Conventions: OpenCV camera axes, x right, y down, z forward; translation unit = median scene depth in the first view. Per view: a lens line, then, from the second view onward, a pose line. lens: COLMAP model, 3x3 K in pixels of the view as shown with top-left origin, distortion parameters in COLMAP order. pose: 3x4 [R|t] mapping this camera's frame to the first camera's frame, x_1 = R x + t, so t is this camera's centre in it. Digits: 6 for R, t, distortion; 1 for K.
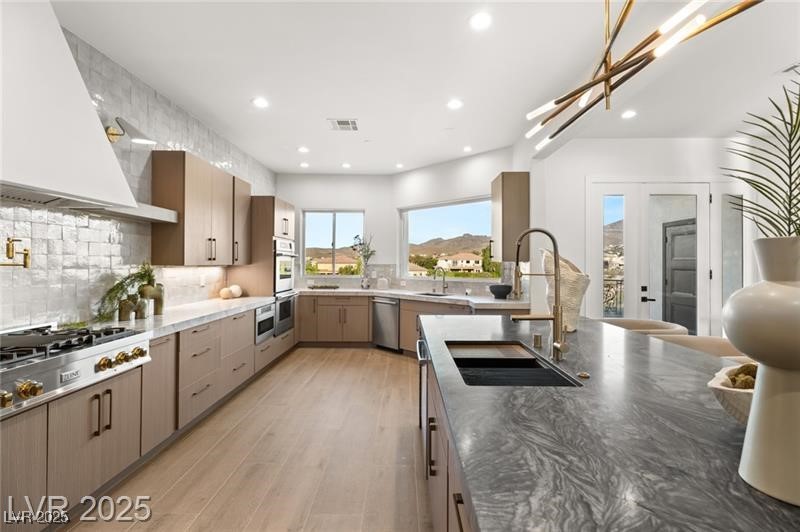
lens RADIAL K [[355.4, 0, 399.4], [0, 355.4, 259.9], [0, 0, 1]] dist [0.001566, -0.000357]
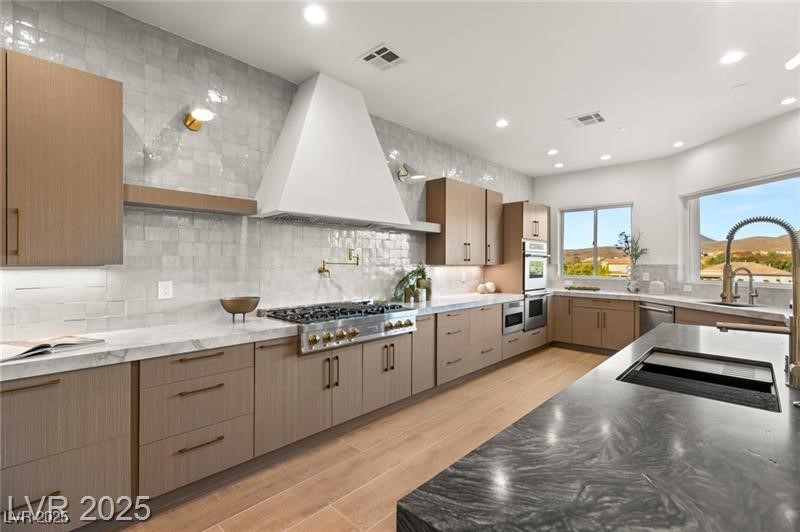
lens RADIAL K [[355.4, 0, 399.4], [0, 355.4, 259.9], [0, 0, 1]] dist [0.001566, -0.000357]
pose [[0.726323, -0.007580, -0.687312, 0.168174], [0.005644, 0.999971, -0.005064, 0.003192], [0.687330, -0.000201, 0.726345, -0.065910]]
